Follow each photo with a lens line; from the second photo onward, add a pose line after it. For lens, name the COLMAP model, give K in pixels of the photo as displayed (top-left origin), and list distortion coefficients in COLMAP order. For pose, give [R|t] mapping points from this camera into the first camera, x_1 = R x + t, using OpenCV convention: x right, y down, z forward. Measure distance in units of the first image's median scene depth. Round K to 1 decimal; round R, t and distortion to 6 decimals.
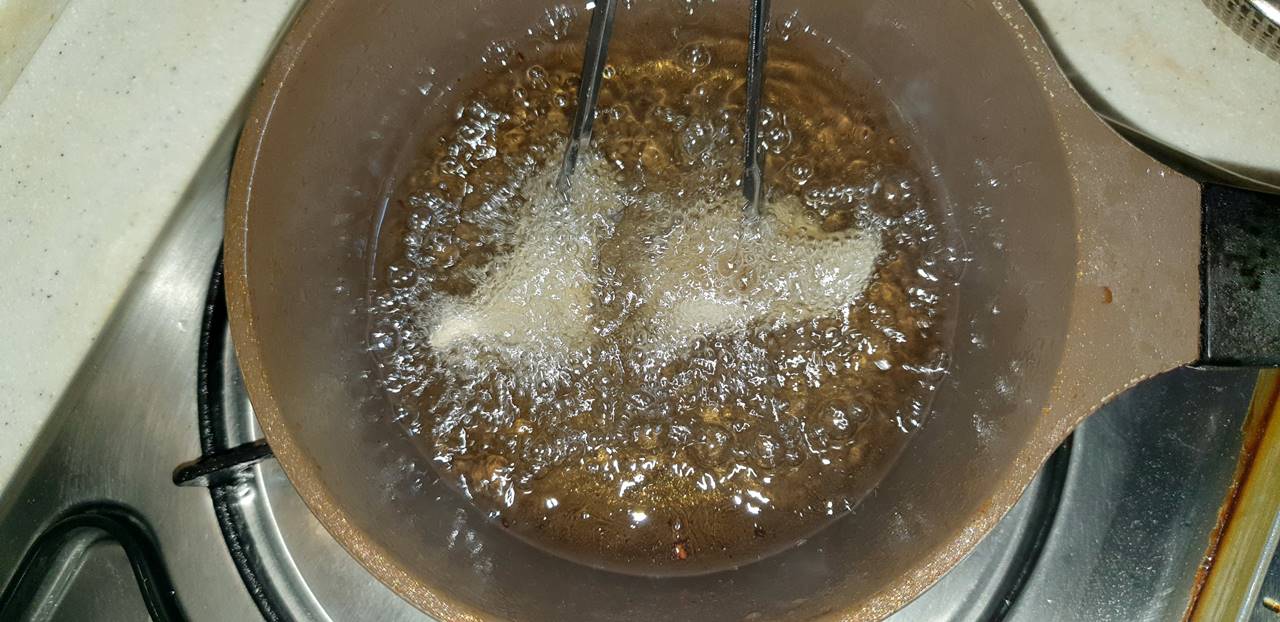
lens RADIAL K [[1036.8, 0, 642.2], [0, 1036.8, 302.8], [0, 0, 1]] dist [-0.032935, 0.035043]
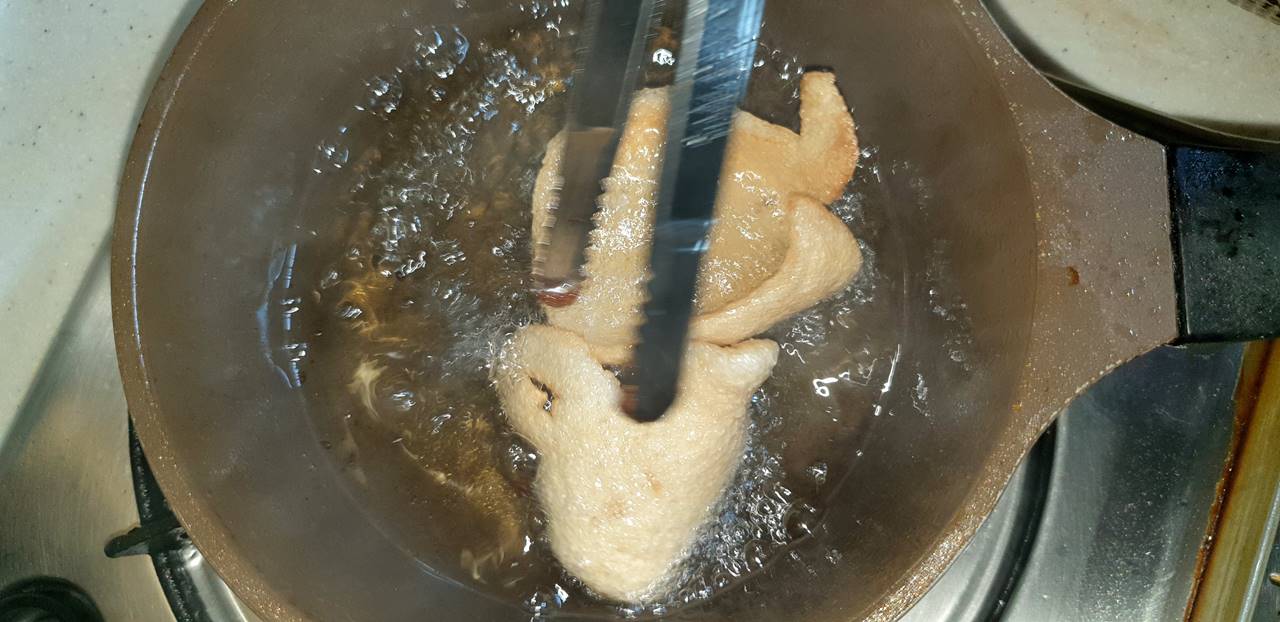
lens RADIAL K [[1036.8, 0, 633.9], [0, 1036.8, 312.4], [0, 0, 1]] dist [-0.032935, 0.035043]
pose [[0.996184, -0.087230, 0.003043, 0.038974], [0.087197, 0.996145, 0.009570, -0.012309], [-0.003866, -0.009268, 0.999950, 0.058573]]
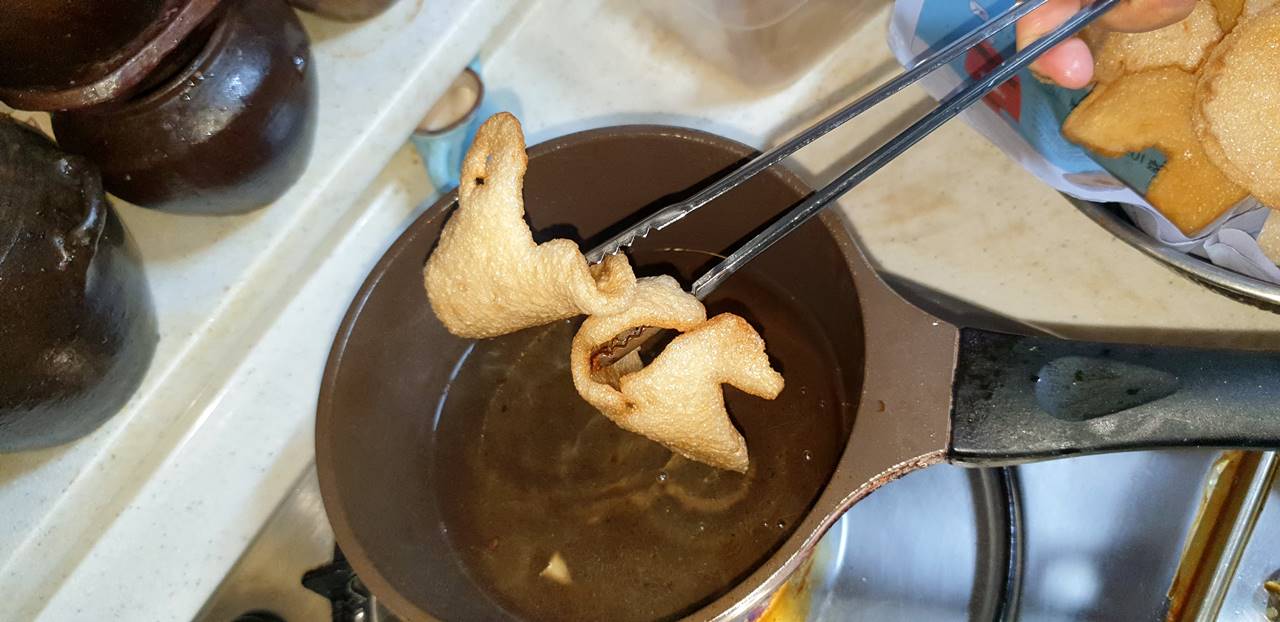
lens RADIAL K [[1036.8, 0, 631.2], [0, 1036.8, 308.4], [0, 0, 1]] dist [-0.032935, 0.035043]
pose [[0.958925, -0.023577, -0.282677, 0.358031], [-0.067364, 0.949102, -0.307680, 0.212573], [0.275543, 0.314084, 0.908530, -0.248756]]
